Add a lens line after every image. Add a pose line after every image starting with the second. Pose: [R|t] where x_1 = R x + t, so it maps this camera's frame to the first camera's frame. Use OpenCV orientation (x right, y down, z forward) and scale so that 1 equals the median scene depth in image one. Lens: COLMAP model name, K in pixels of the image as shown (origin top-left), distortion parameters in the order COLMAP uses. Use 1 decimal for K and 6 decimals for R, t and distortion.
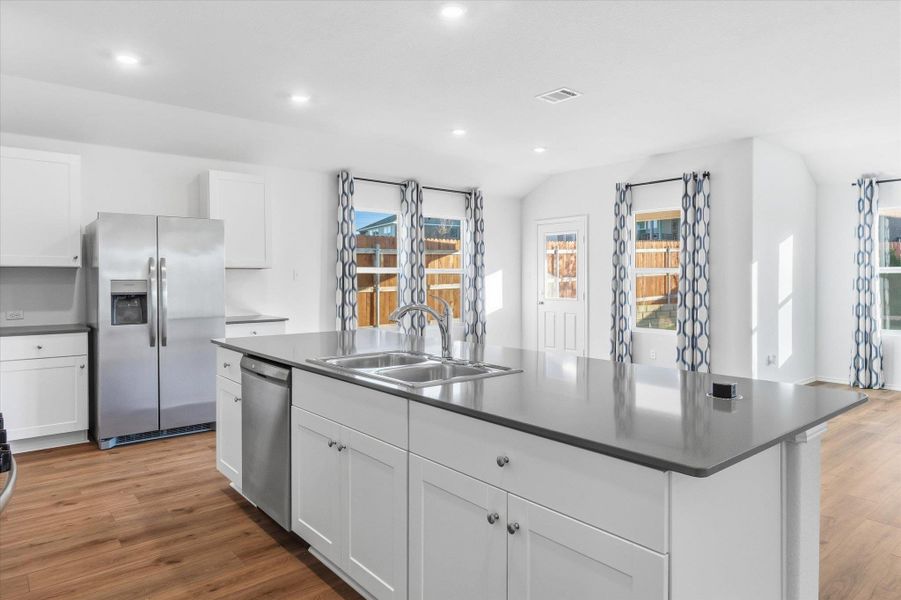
lens RADIAL K [[544.8, 0, 450.5], [0, 544.8, 300.0], [0, 0, 1]] dist [-0.005297, 0.000333]
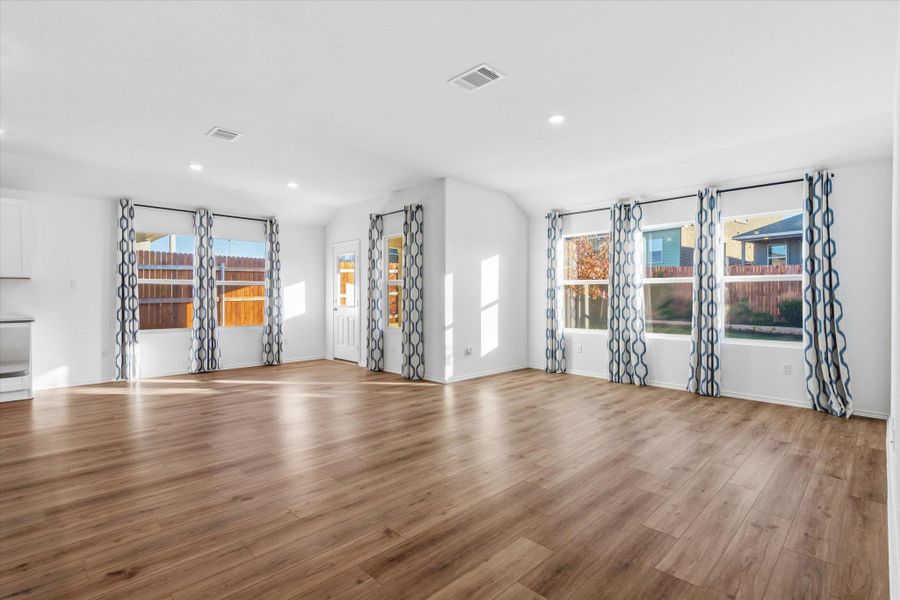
lens RADIAL K [[419.1, 0, 449.9], [0, 419.1, 311.2], [0, 0, 1]] dist [0.001211, -0.000184]
pose [[0.996284, -0.002733, 0.086085, 0.431829], [0.002800, 0.999996, -0.000657, 0.014368], [-0.086083, 0.000895, 0.996288, 0.013308]]
